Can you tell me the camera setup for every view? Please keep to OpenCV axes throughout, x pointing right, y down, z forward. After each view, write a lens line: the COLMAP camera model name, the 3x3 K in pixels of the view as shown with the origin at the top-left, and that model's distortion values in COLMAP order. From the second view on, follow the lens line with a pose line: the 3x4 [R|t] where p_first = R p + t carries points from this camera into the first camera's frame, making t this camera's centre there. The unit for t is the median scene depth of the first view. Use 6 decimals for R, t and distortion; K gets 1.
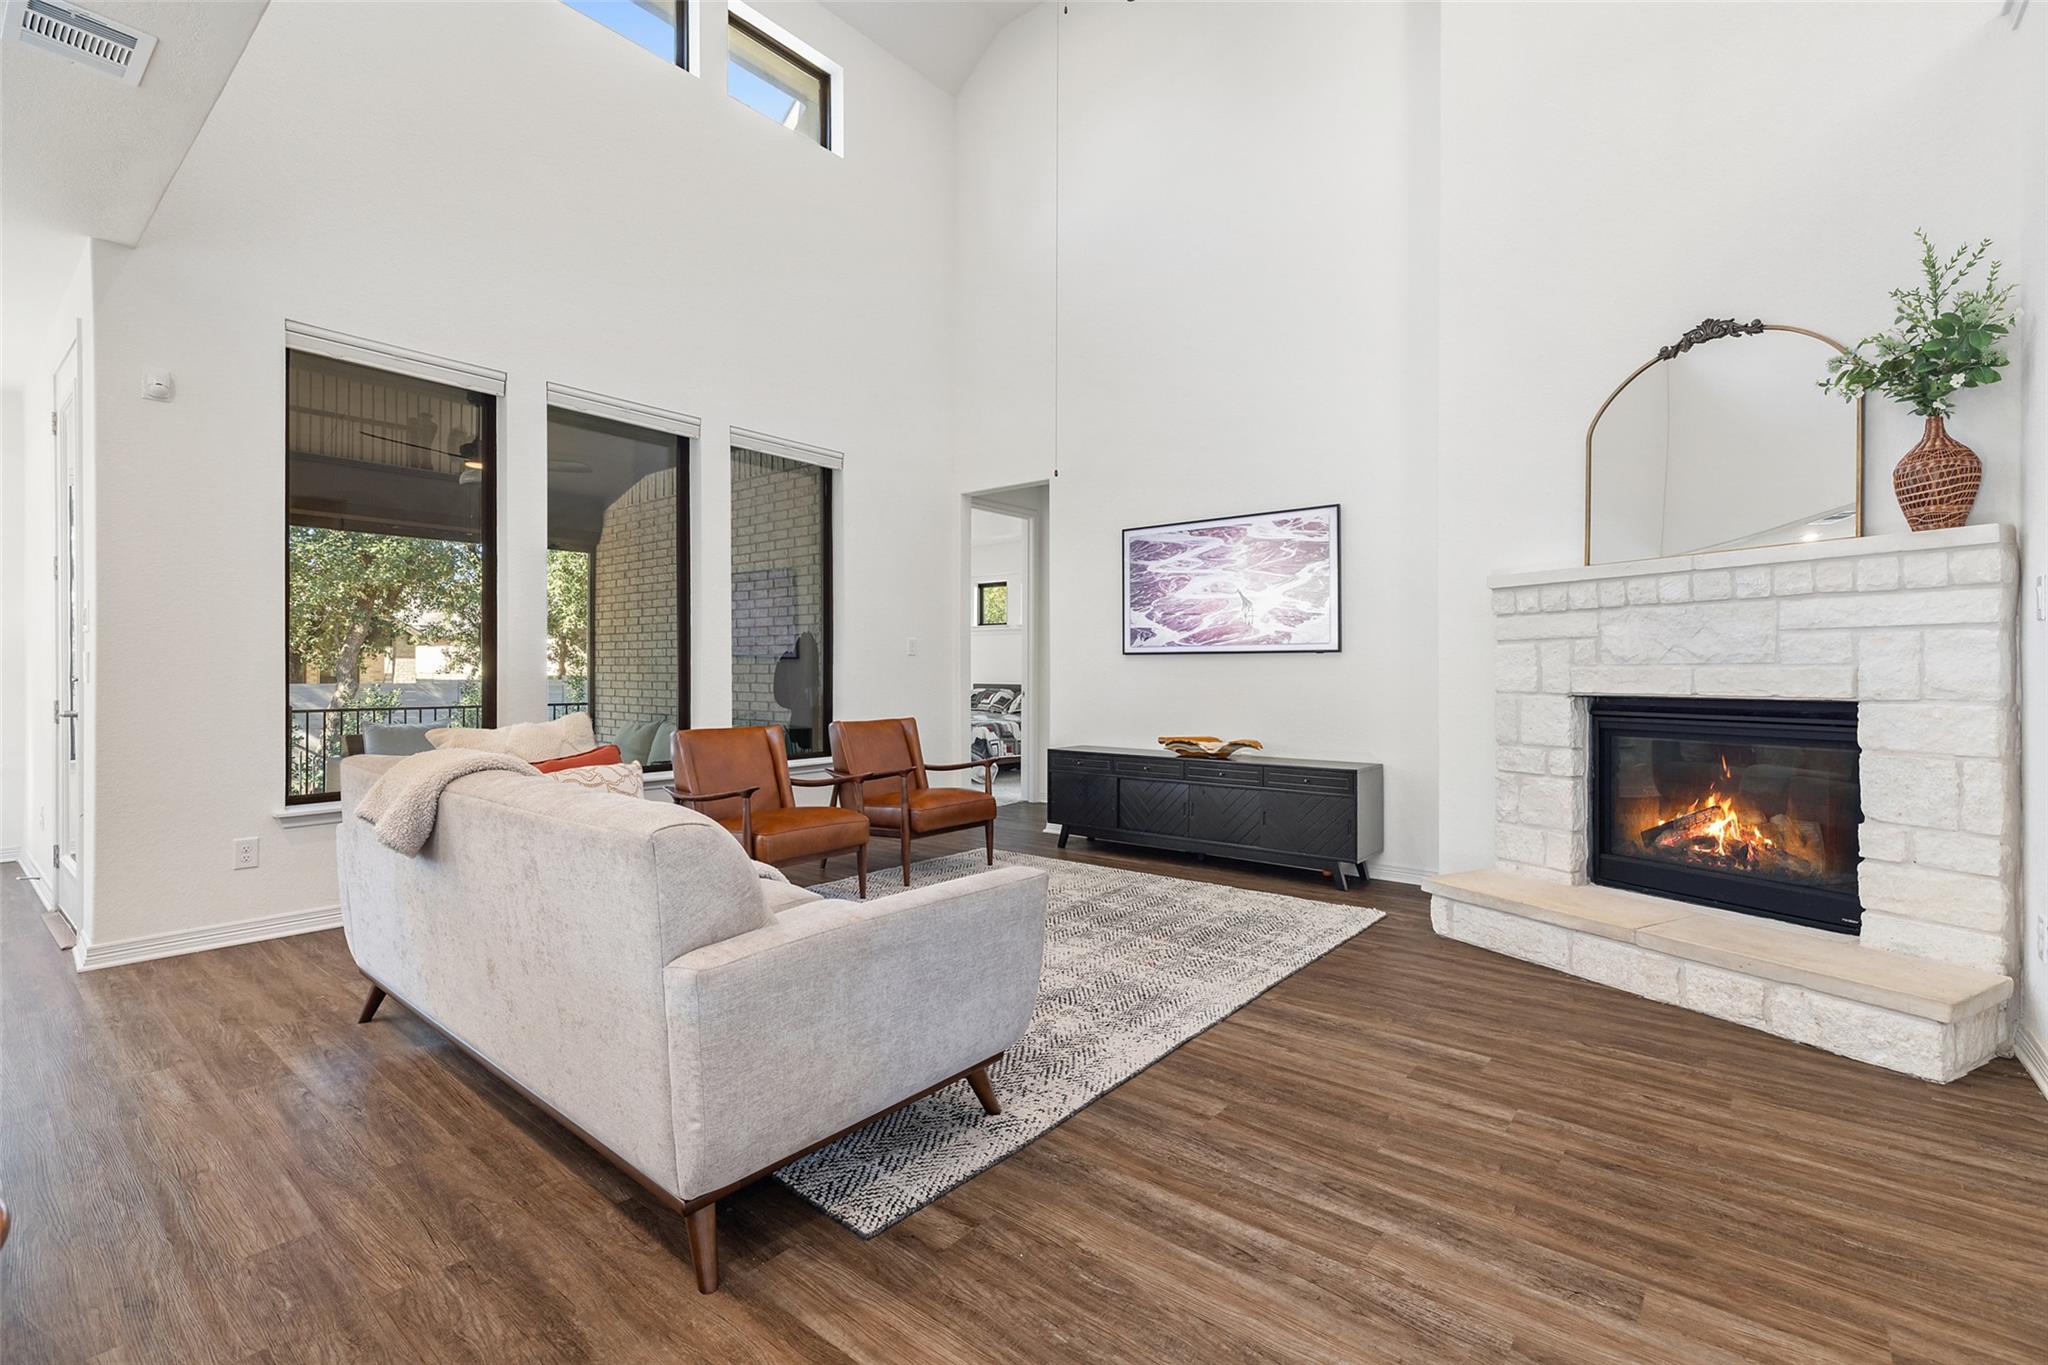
lens RADIAL K [[906.1, 0, 1028.8], [0, 906.1, 665.7], [0, 0, 1]] dist [0.000851, 0.000569]
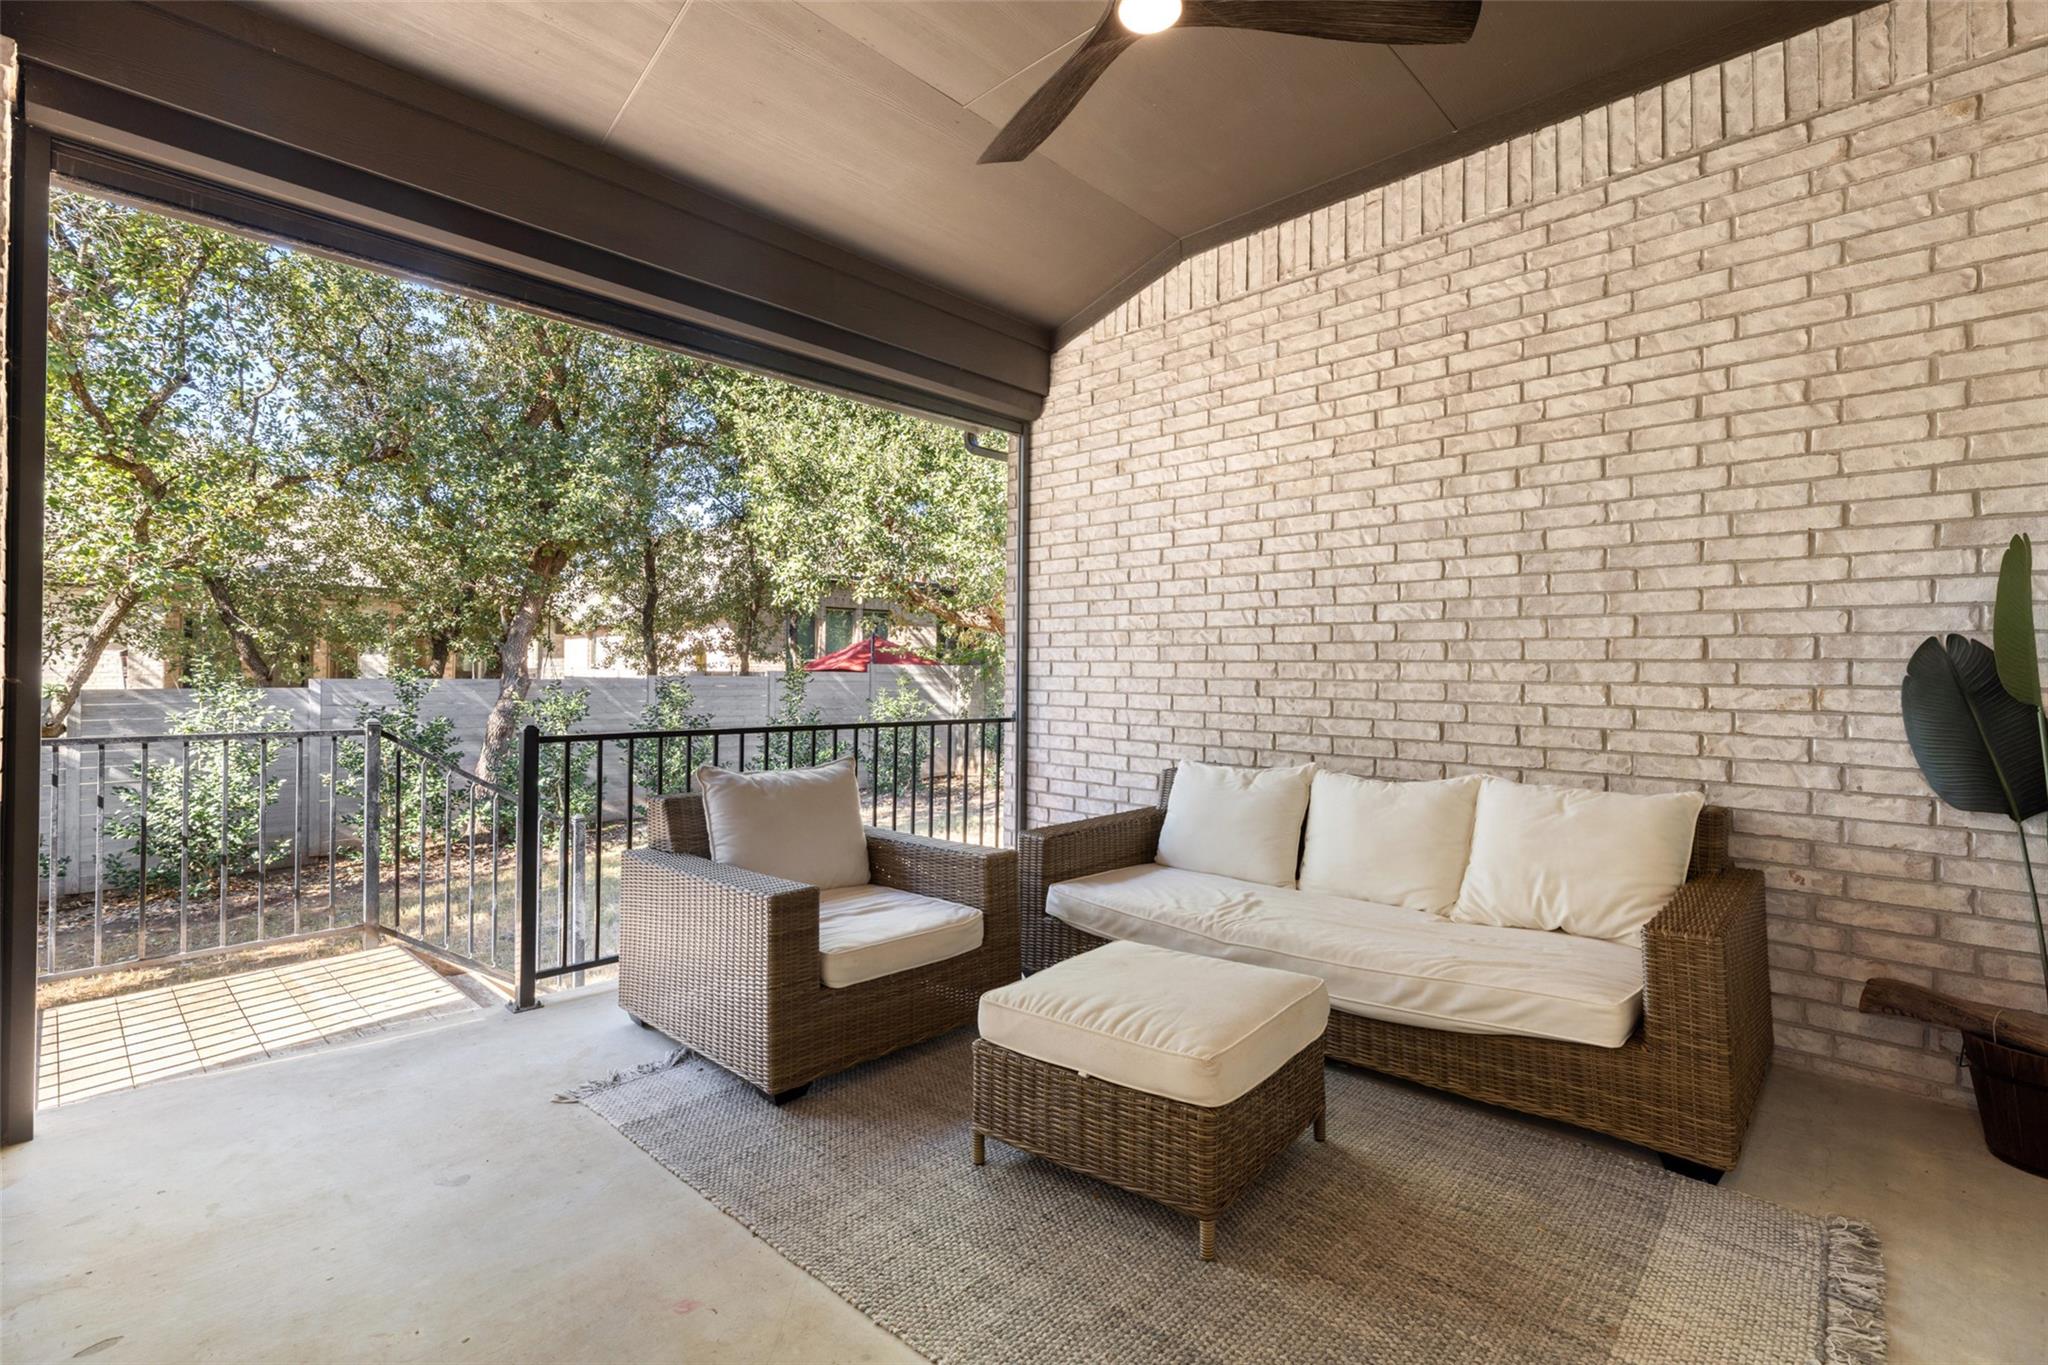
lens RADIAL K [[929.0, 0, 1031.8], [0, 929.0, 671.8], [0, 0, 1]] dist [0.004297, -0.000443]
pose [[0.996356, 0.008843, -0.084832, -0.998596], [-0.008715, 0.999960, 0.001878, 0.028542], [0.084845, -0.001132, 0.996393, 1.063872]]
